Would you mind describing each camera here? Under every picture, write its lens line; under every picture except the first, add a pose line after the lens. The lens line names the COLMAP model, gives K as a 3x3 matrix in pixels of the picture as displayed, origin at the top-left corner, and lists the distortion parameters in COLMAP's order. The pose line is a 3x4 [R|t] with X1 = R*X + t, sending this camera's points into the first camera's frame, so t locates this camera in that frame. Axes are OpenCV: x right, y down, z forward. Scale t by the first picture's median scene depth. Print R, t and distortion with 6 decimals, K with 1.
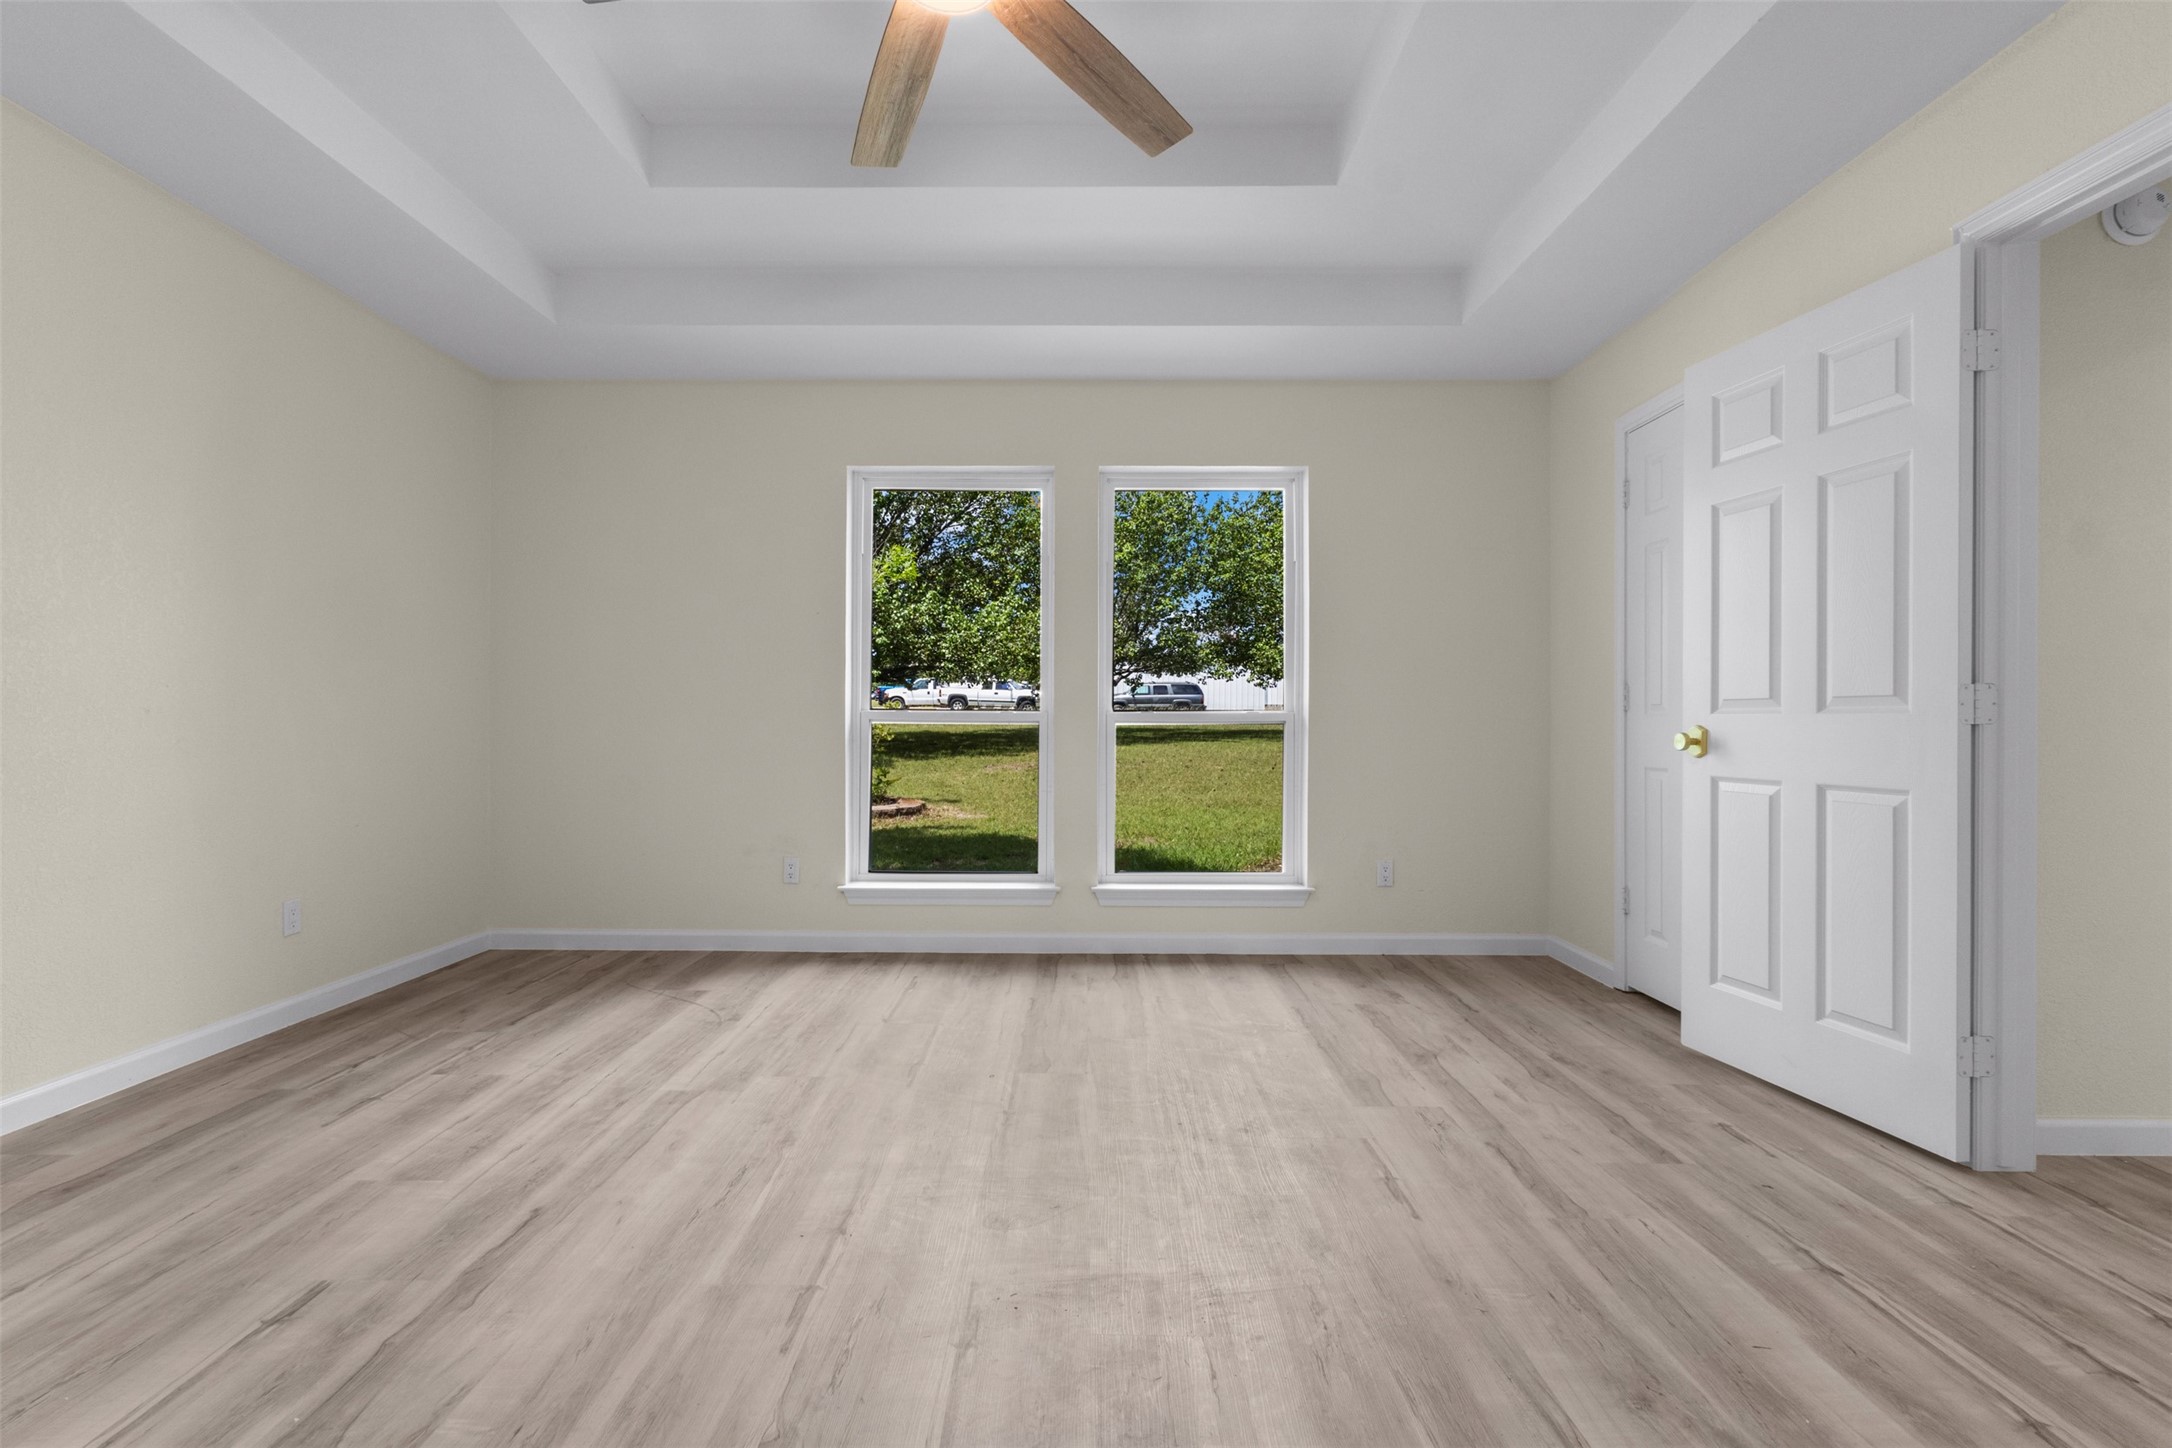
lens RADIAL K [[997.0, 0, 1081.8], [0, 997.0, 721.3], [0, 0, 1]] dist [0.002362, -0.000064]
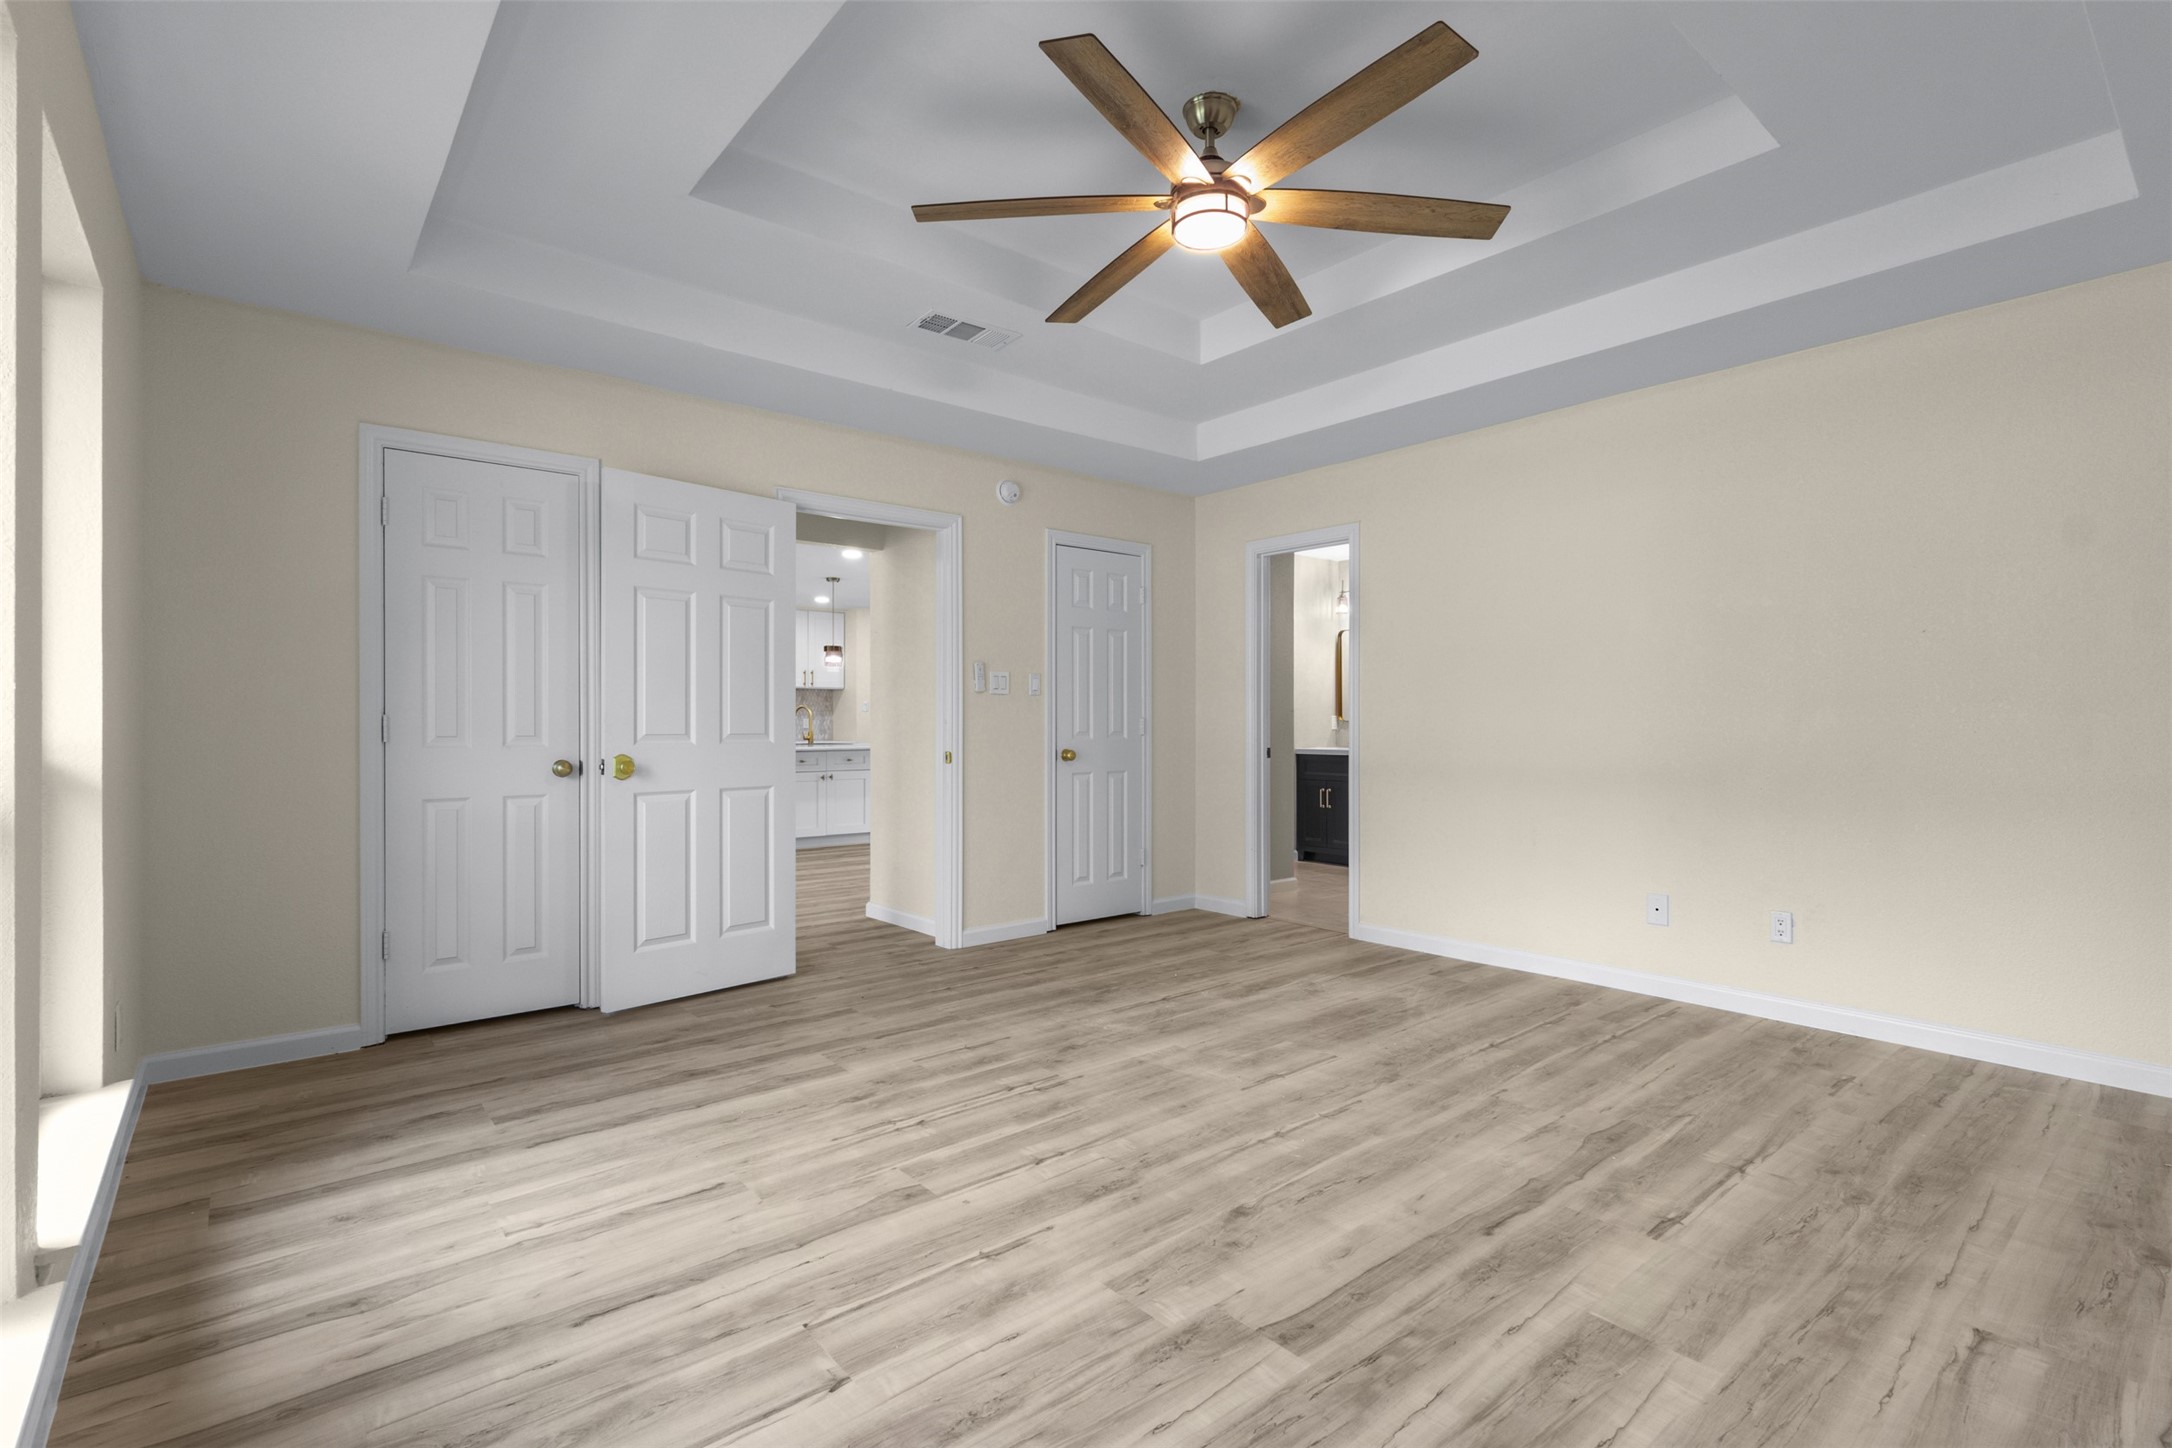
lens RADIAL K [[997.0, 0, 1081.8], [0, 997.0, 721.3], [0, 0, 1]] dist [0.002362, -0.000064]
pose [[-0.637026, -0.002714, 0.770838, -0.927568], [-0.001900, 0.999996, 0.001951, -0.051102], [-0.770840, -0.000222, -0.637029, 1.714235]]
